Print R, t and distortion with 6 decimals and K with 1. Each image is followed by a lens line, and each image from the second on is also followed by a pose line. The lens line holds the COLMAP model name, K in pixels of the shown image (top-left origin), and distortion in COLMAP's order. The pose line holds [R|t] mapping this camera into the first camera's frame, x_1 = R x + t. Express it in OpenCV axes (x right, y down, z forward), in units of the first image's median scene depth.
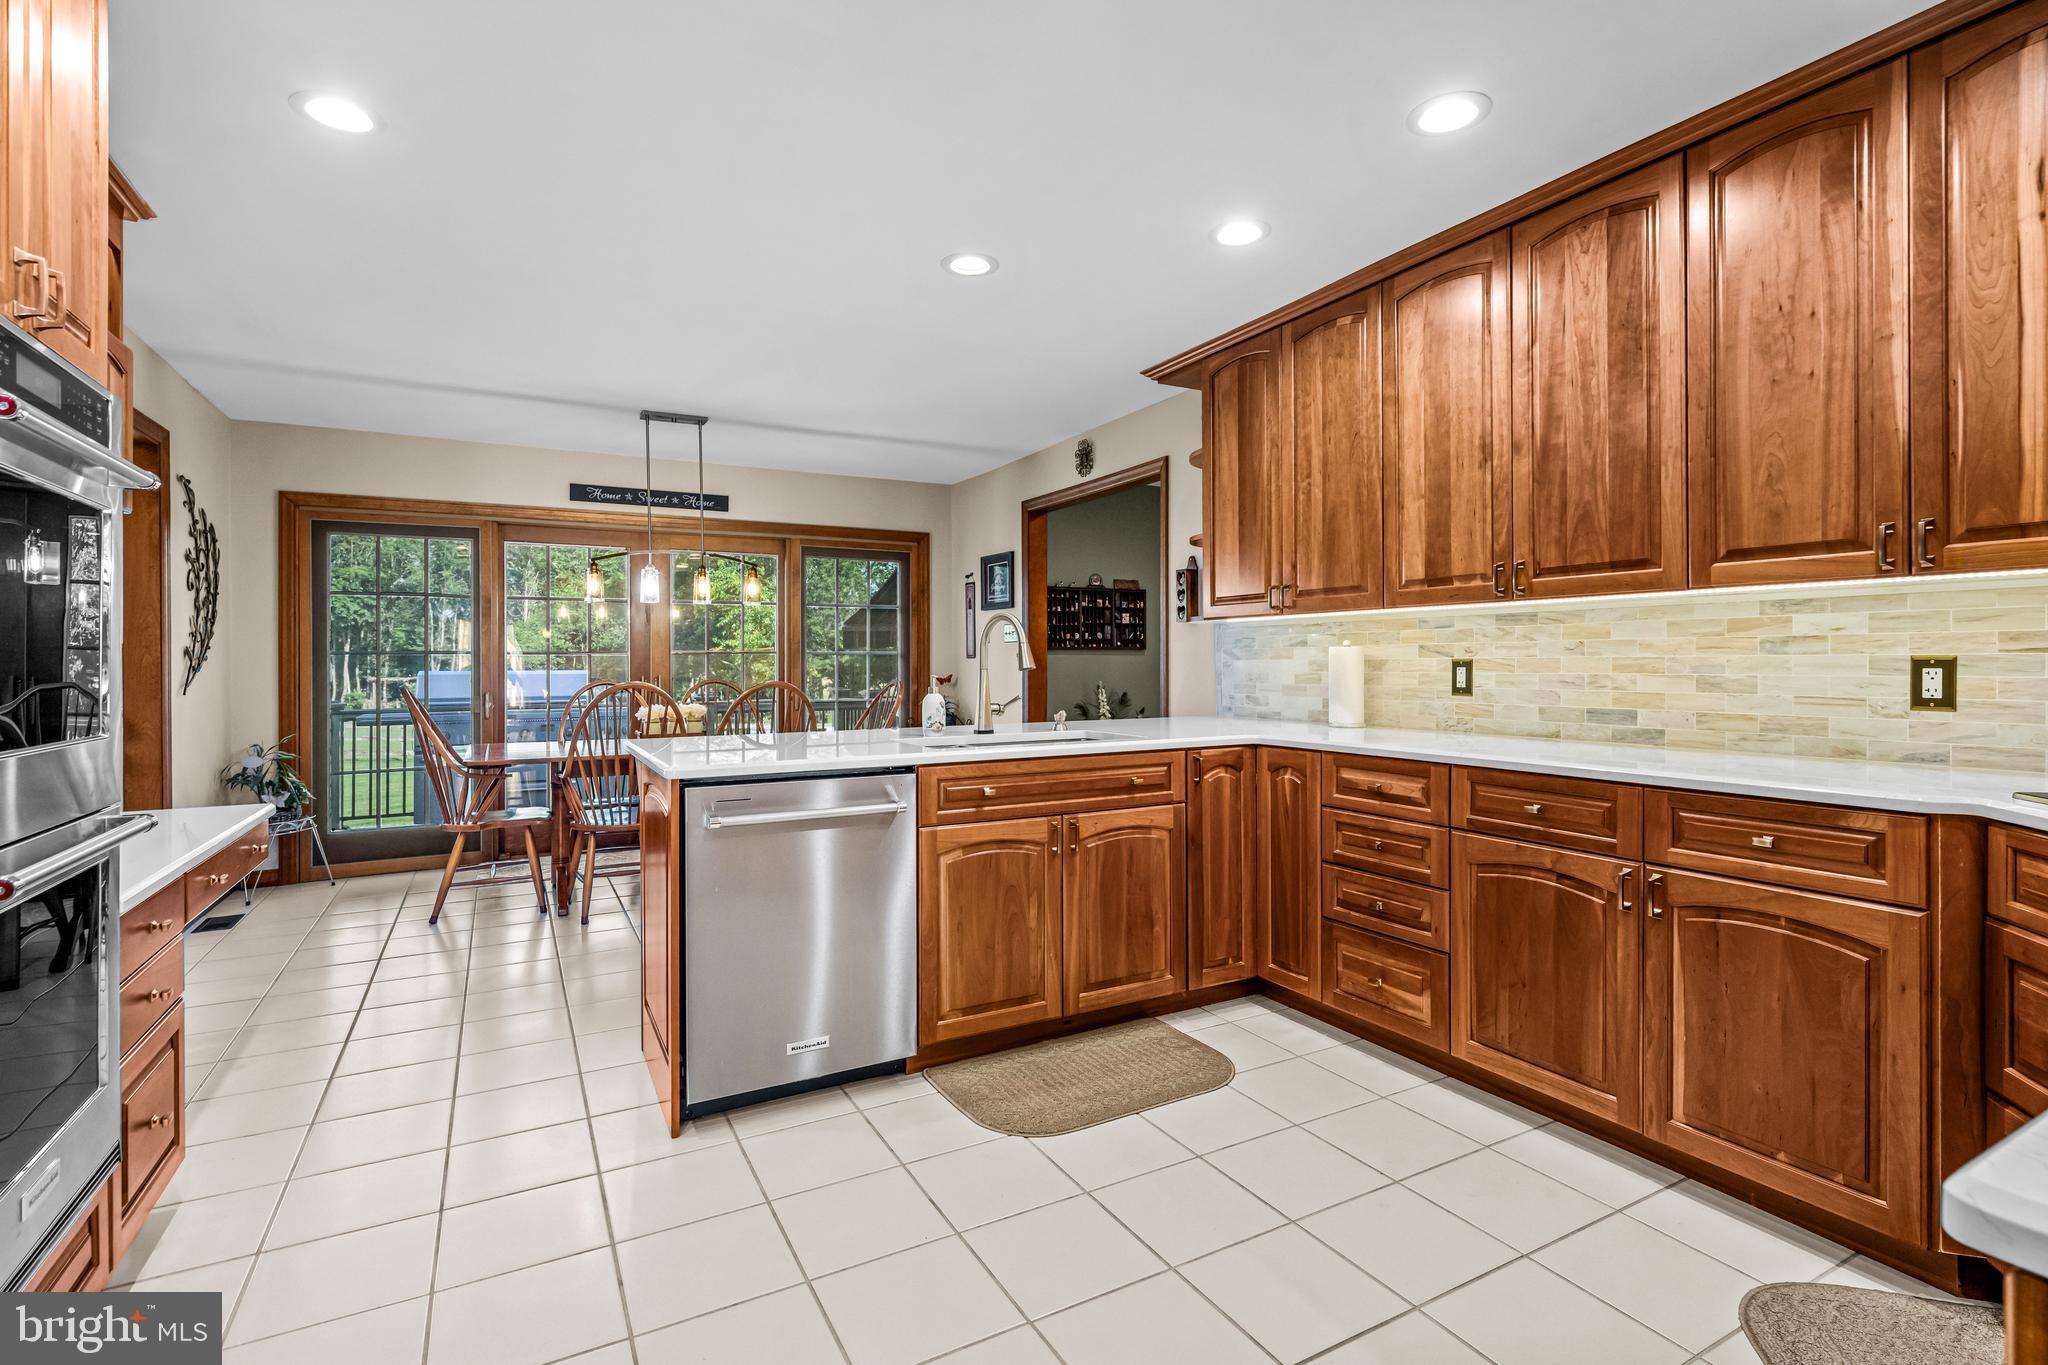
lens RADIAL K [[976.2, 0, 1067.9], [0, 976.2, 662.2], [0, 0, 1]] dist [-0.002623, -0.000093]
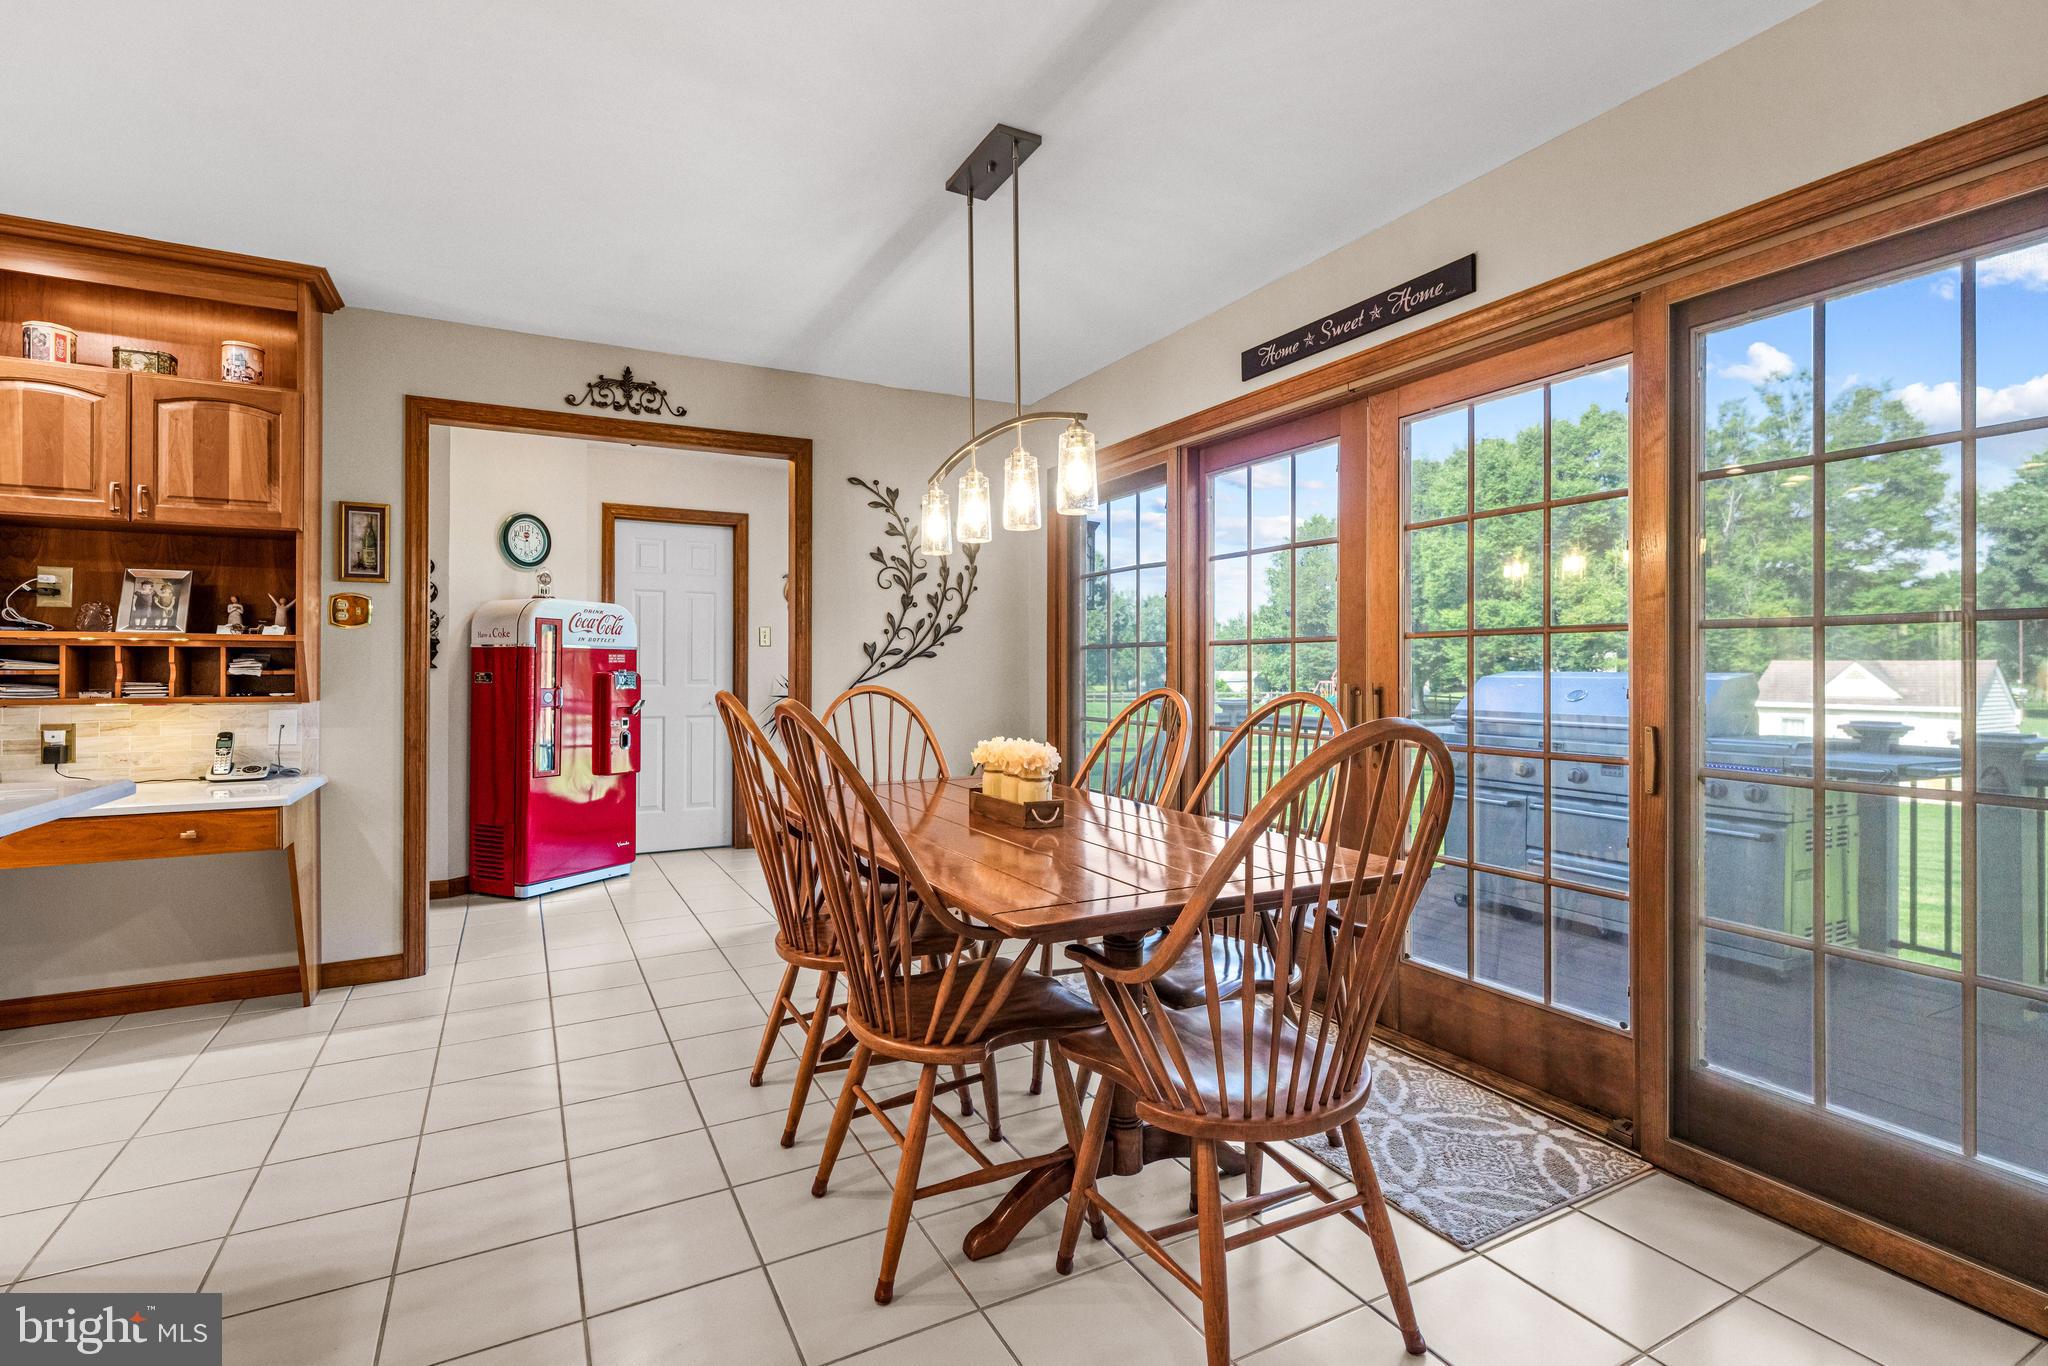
lens RADIAL K [[935.6, 0, 1033.8], [0, 935.6, 673.9], [0, 0, 1]] dist [-0.001049, 0.000537]
pose [[-0.027809, 0.009550, -0.999568, 0.070465], [0.002369, 0.999952, 0.009487, 0.006653], [0.999610, -0.002105, -0.027831, 0.971287]]
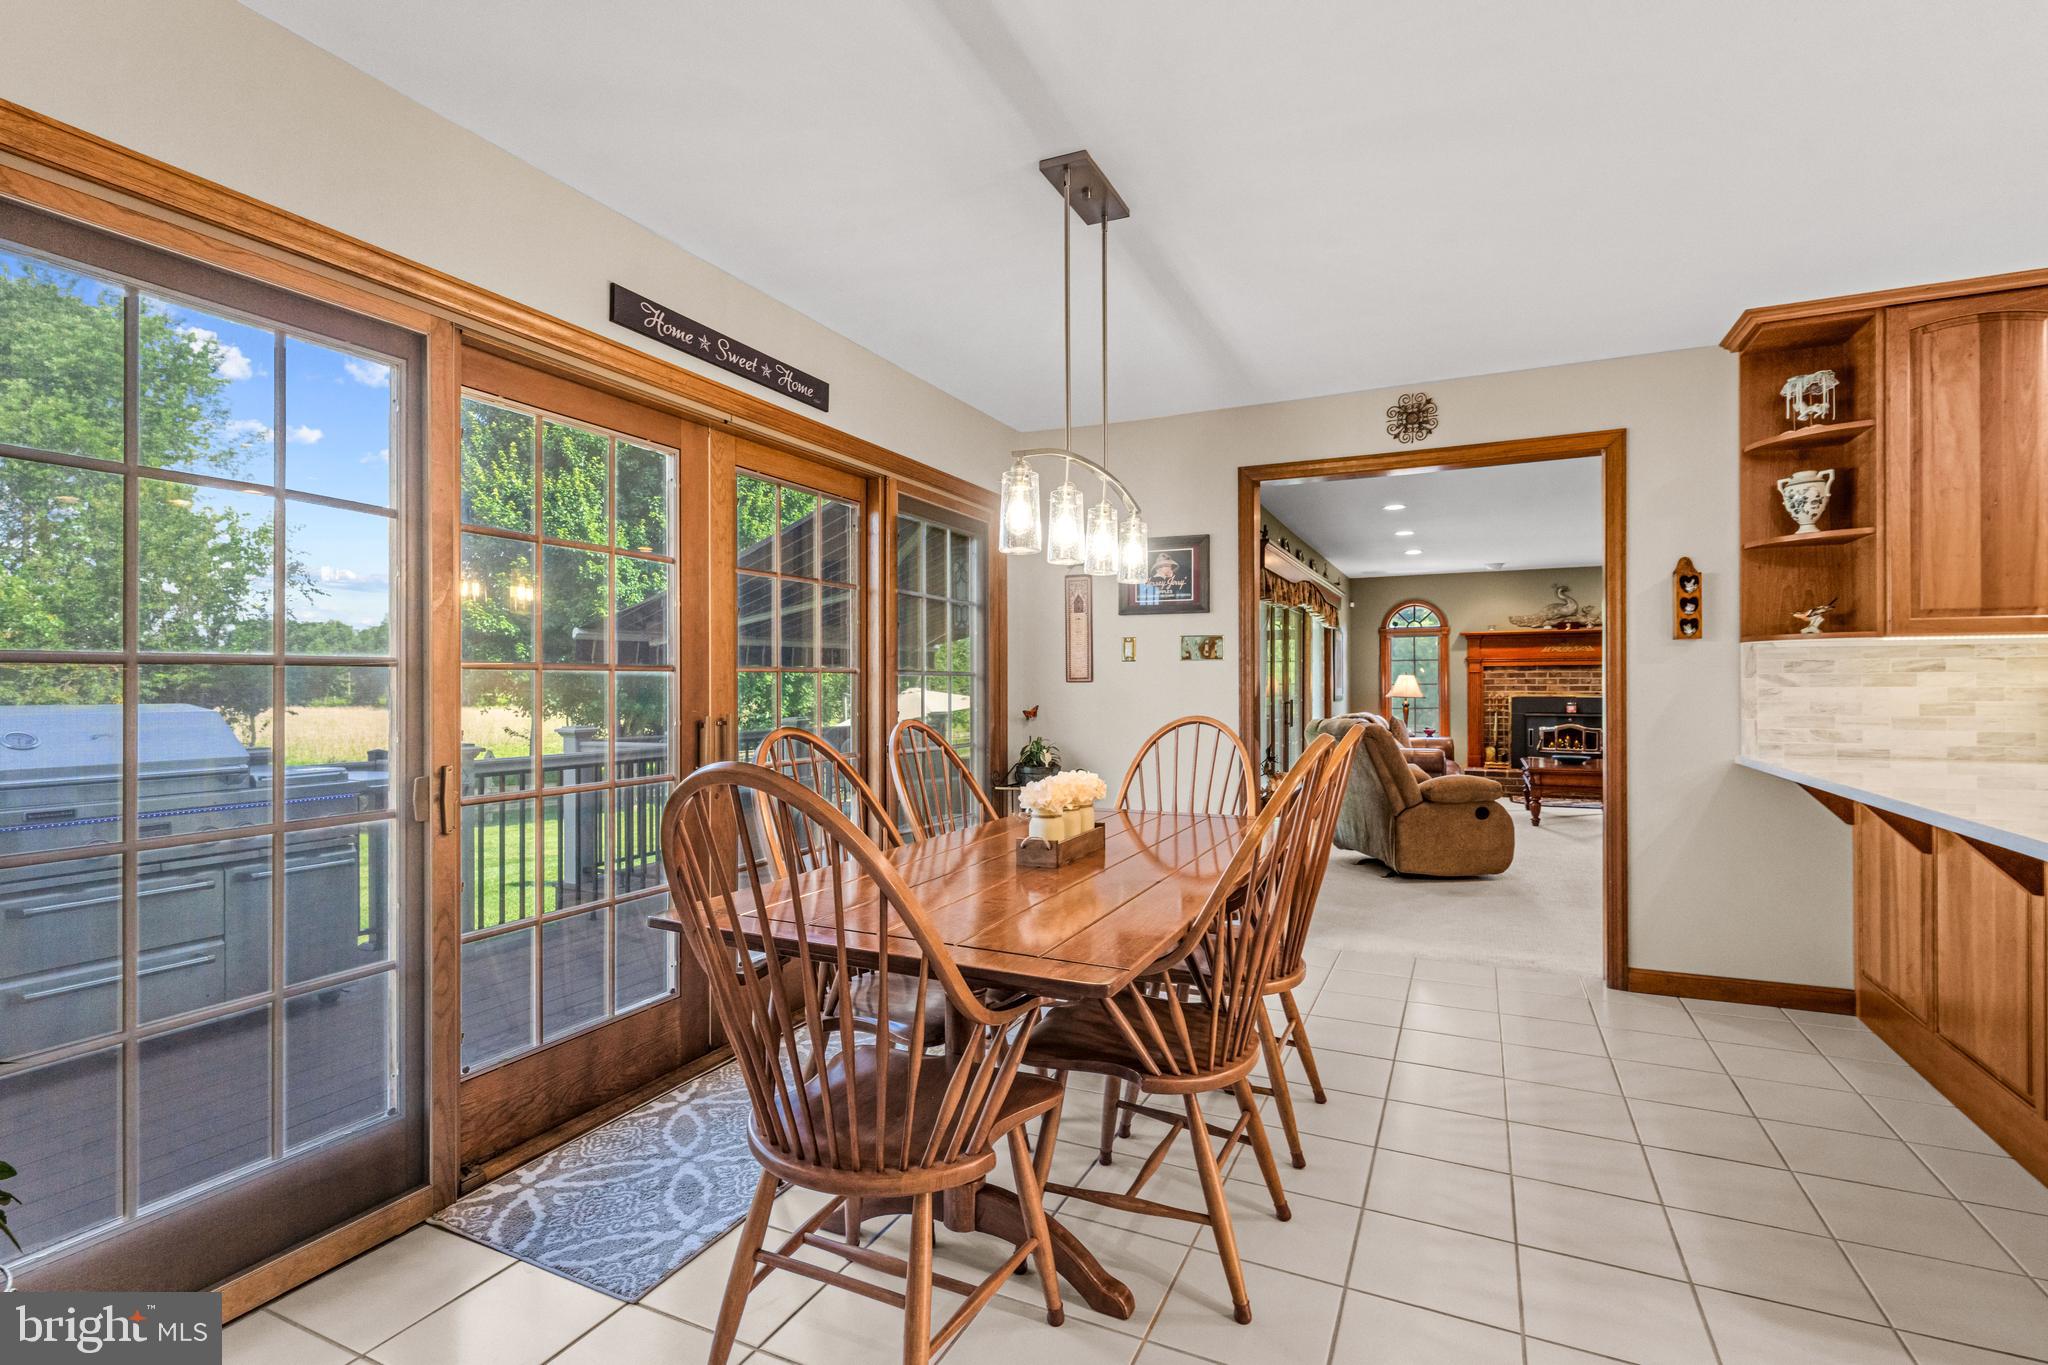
lens RADIAL K [[935.6, 0, 1068.1], [0, 935.6, 679.9], [0, 0, 1]] dist [-0.001049, 0.000537]
pose [[0.818025, 0.007312, 0.575137, -0.637288], [-0.002142, 0.999951, -0.009666, 0.000485], [-0.575179, 0.006676, 0.818000, 0.584190]]
